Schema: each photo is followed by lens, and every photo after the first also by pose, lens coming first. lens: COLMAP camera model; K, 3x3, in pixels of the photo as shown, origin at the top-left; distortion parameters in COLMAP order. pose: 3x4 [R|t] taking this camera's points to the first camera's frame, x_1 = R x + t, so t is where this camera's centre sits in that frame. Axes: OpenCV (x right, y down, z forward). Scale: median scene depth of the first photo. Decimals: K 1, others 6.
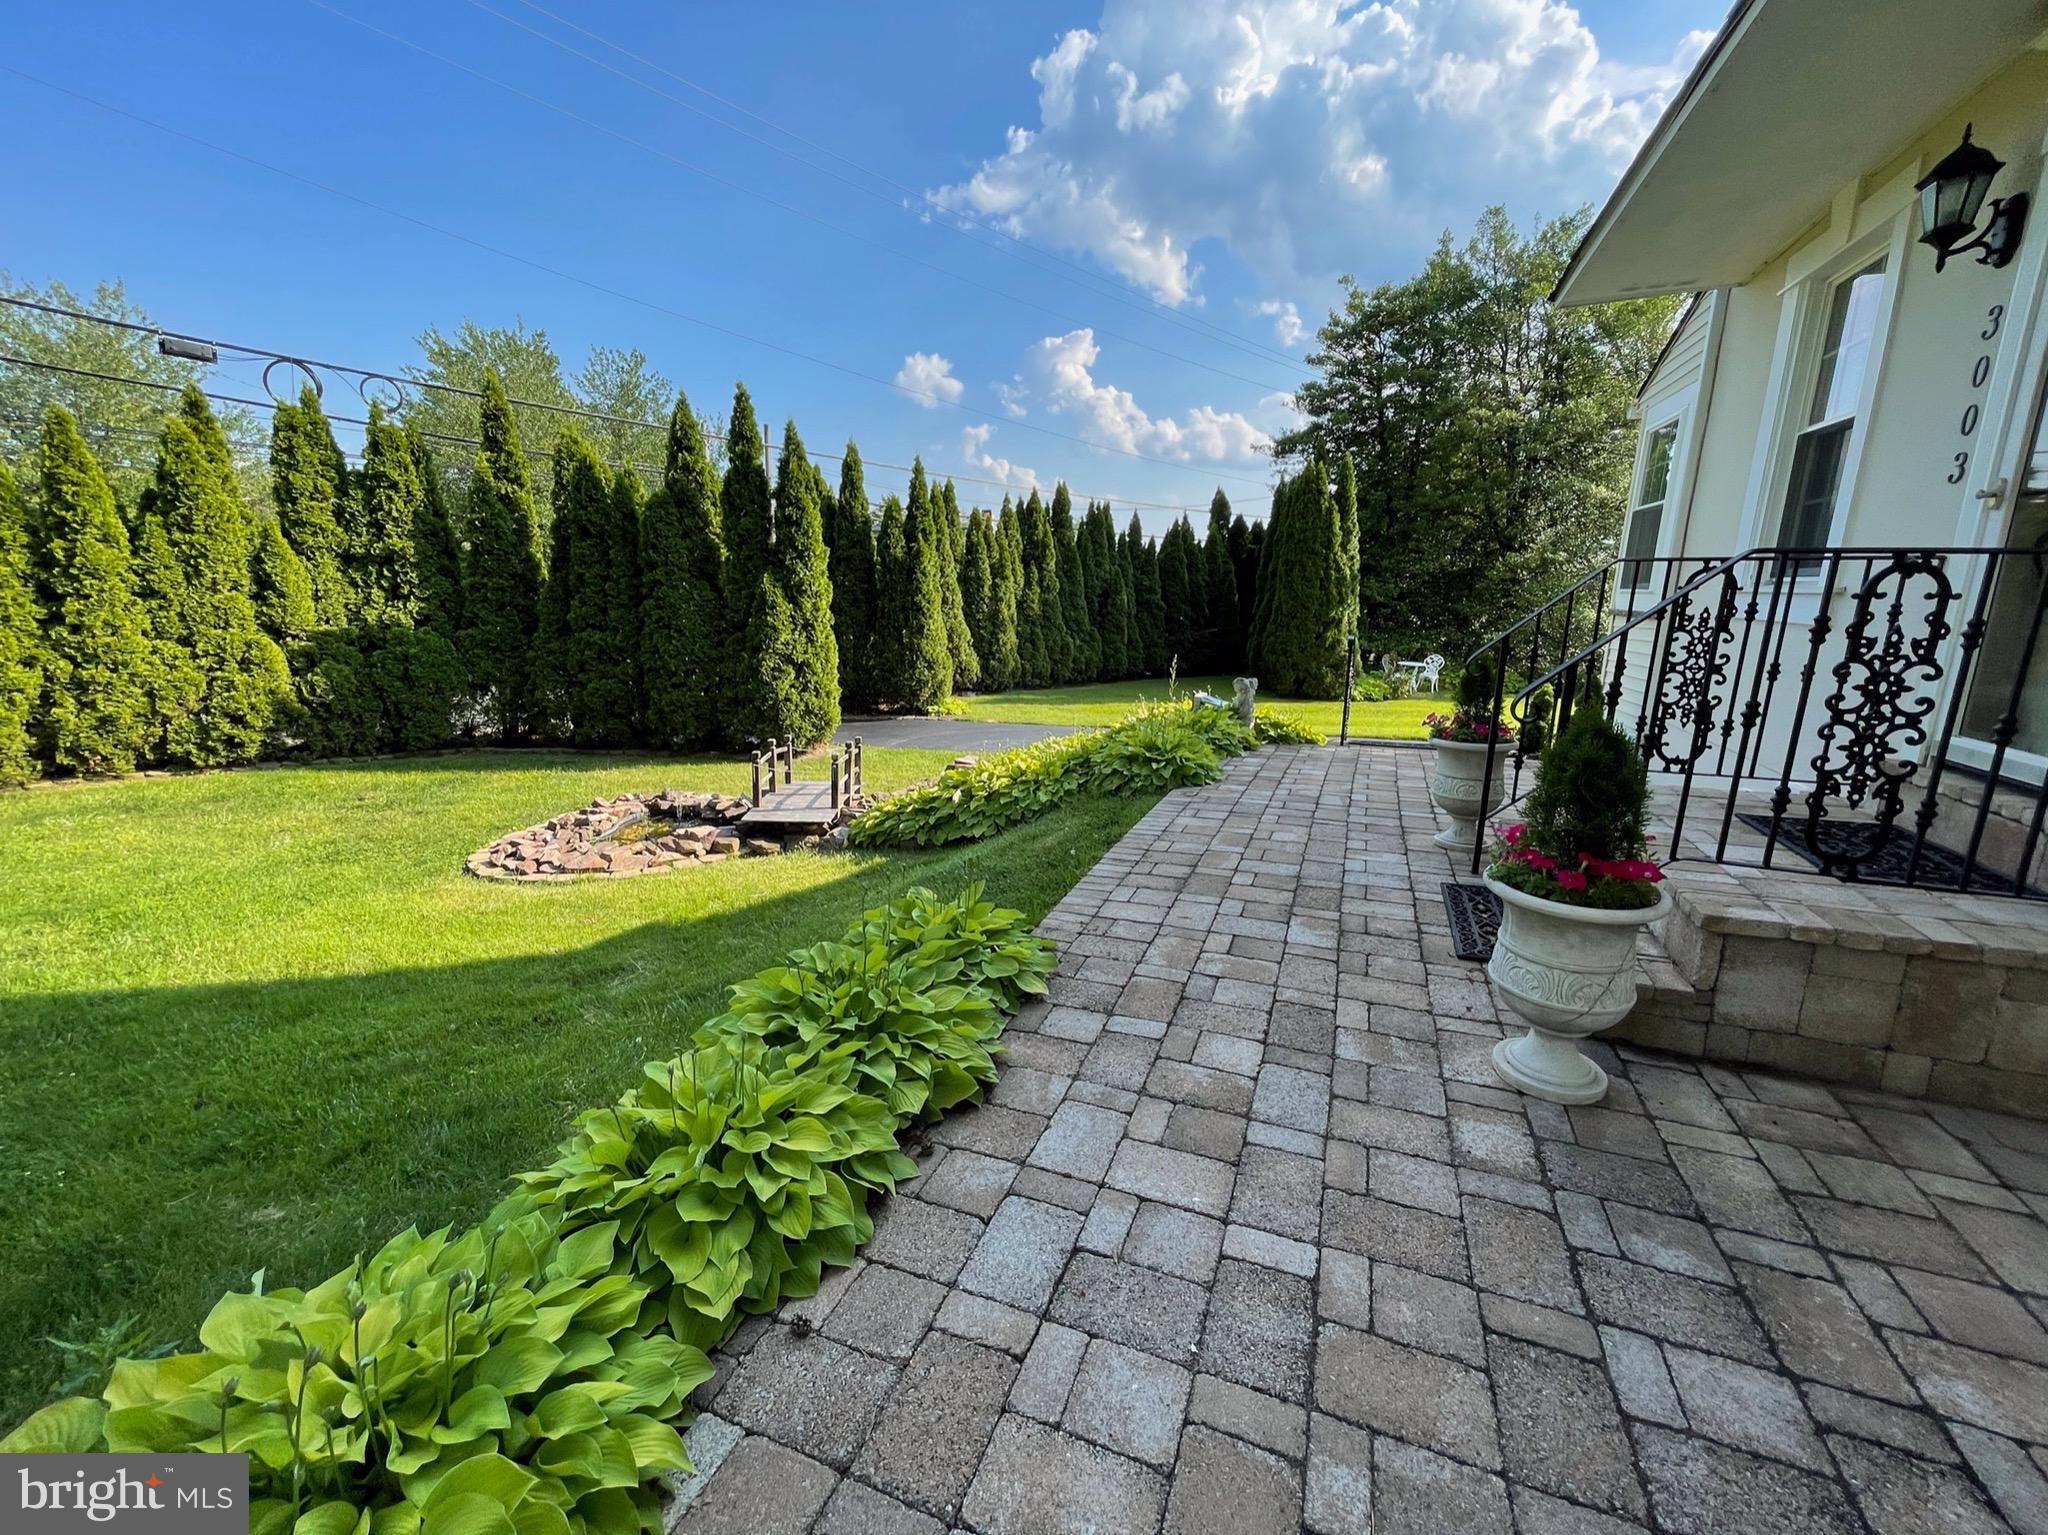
lens RADIAL K [[838.1, 0, 1016.1], [0, 838.1, 757.6], [0, 0, 1]] dist [0.001825, 0.000838]
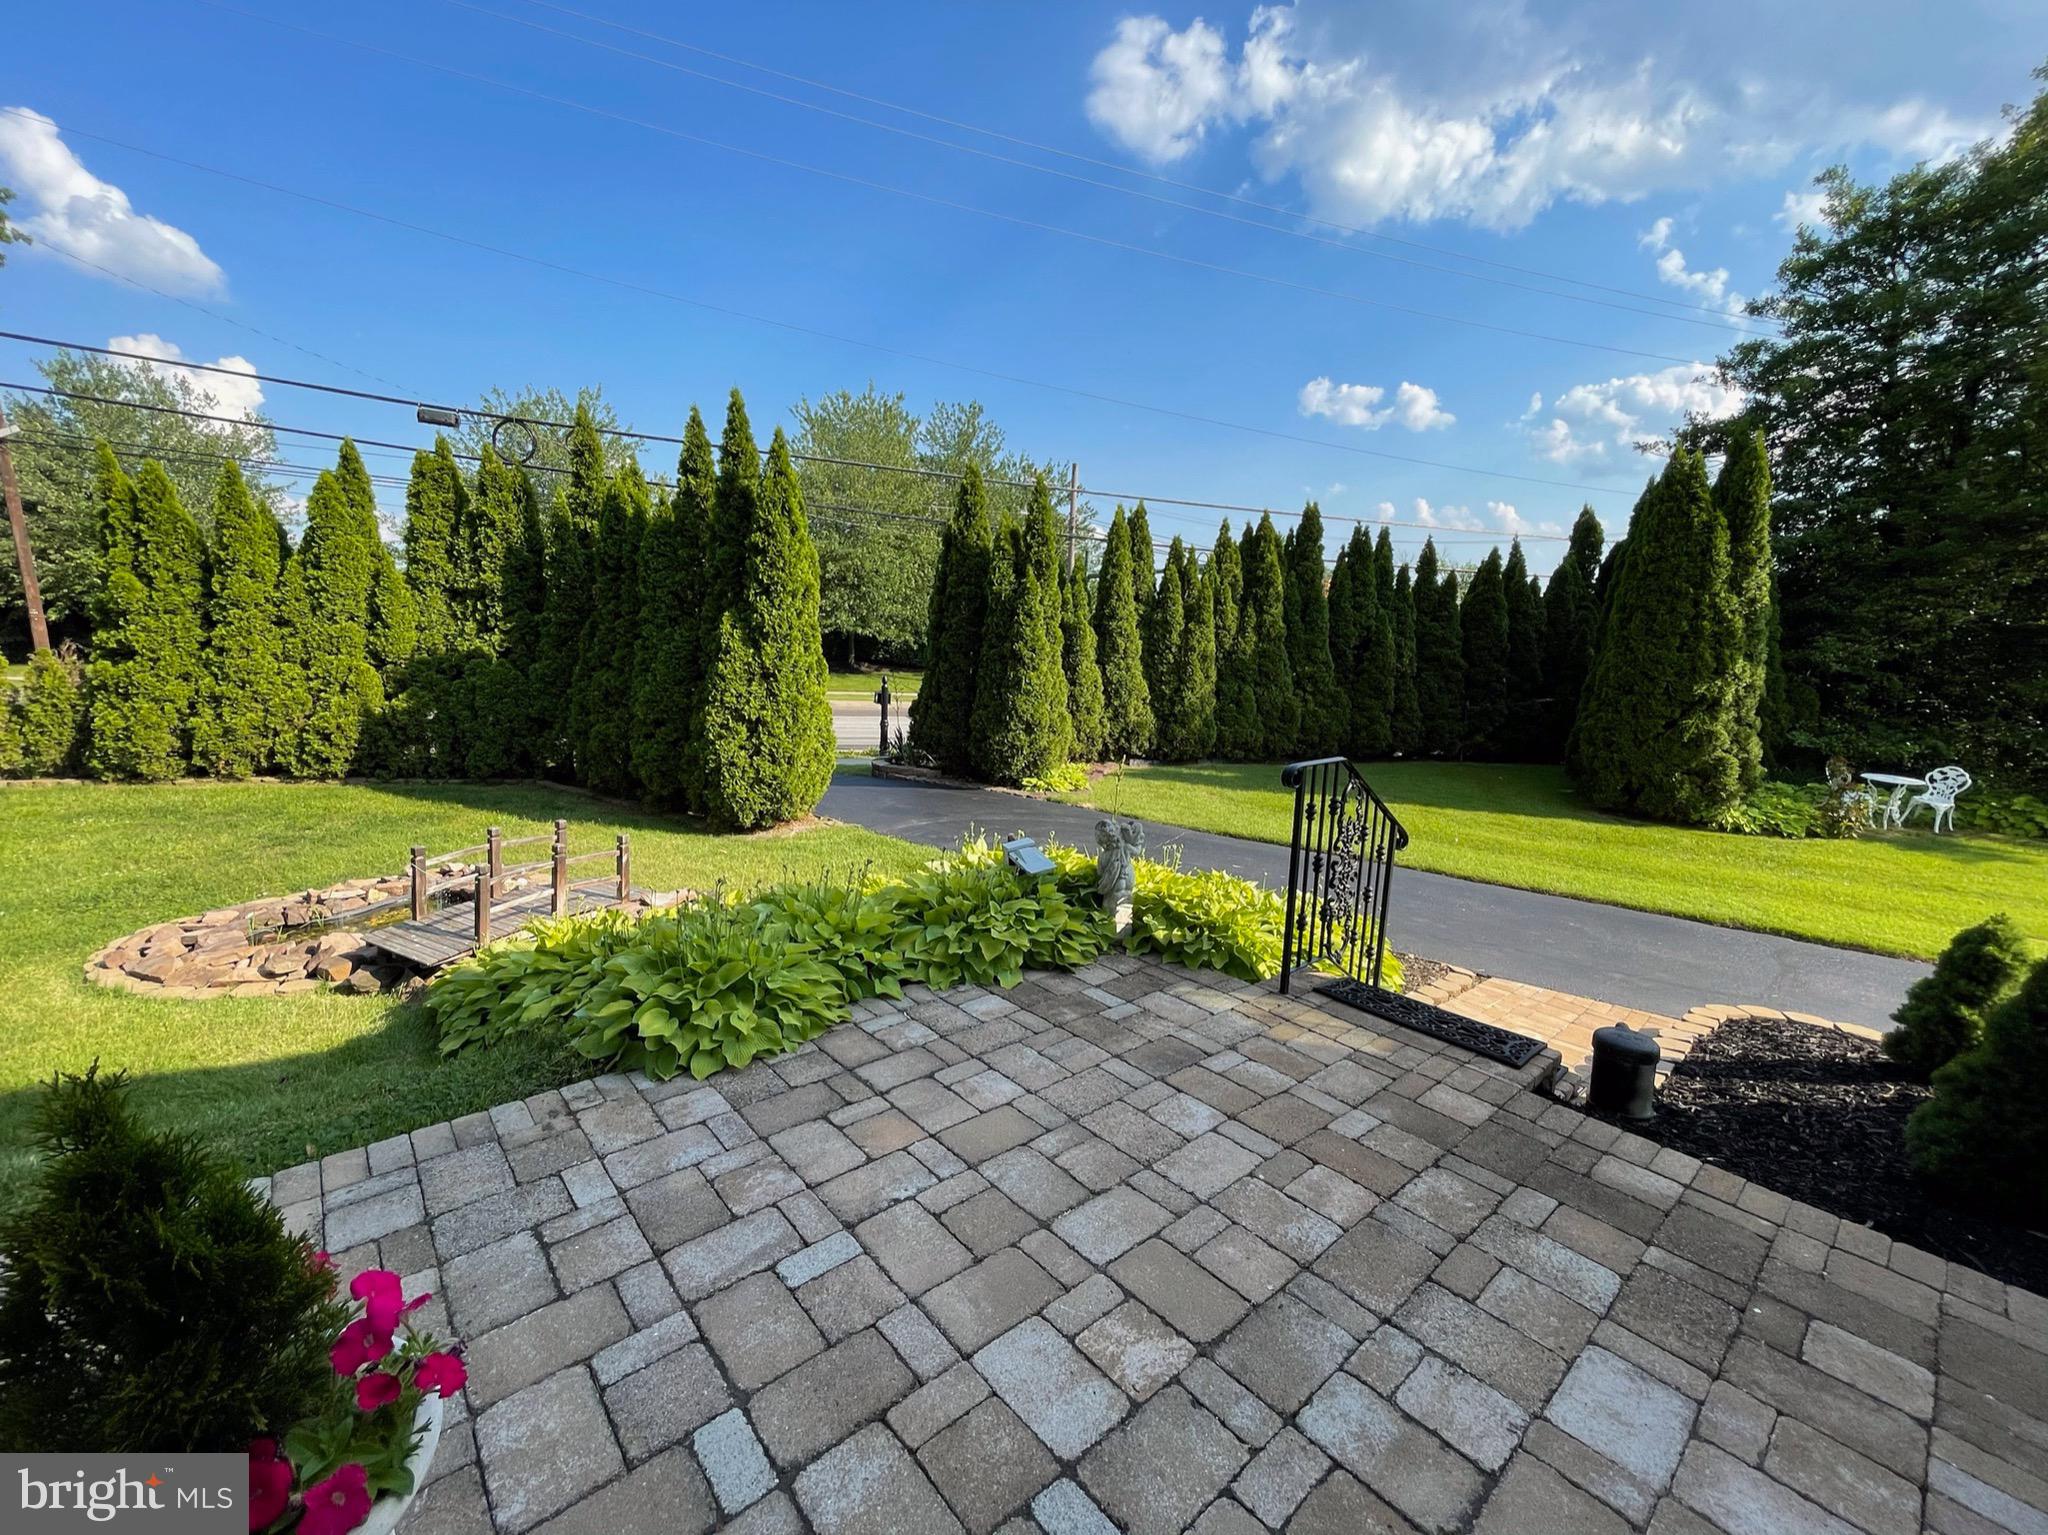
lens RADIAL K [[838.1, 0, 1016.1], [0, 838.1, 757.6], [0, 0, 1]] dist [0.001825, 0.000838]
pose [[0.895900, 0.089595, -0.435127, 0.324254], [-0.109857, 0.993713, -0.021577, -0.084927], [0.430458, 0.067133, 0.900111, 0.363304]]
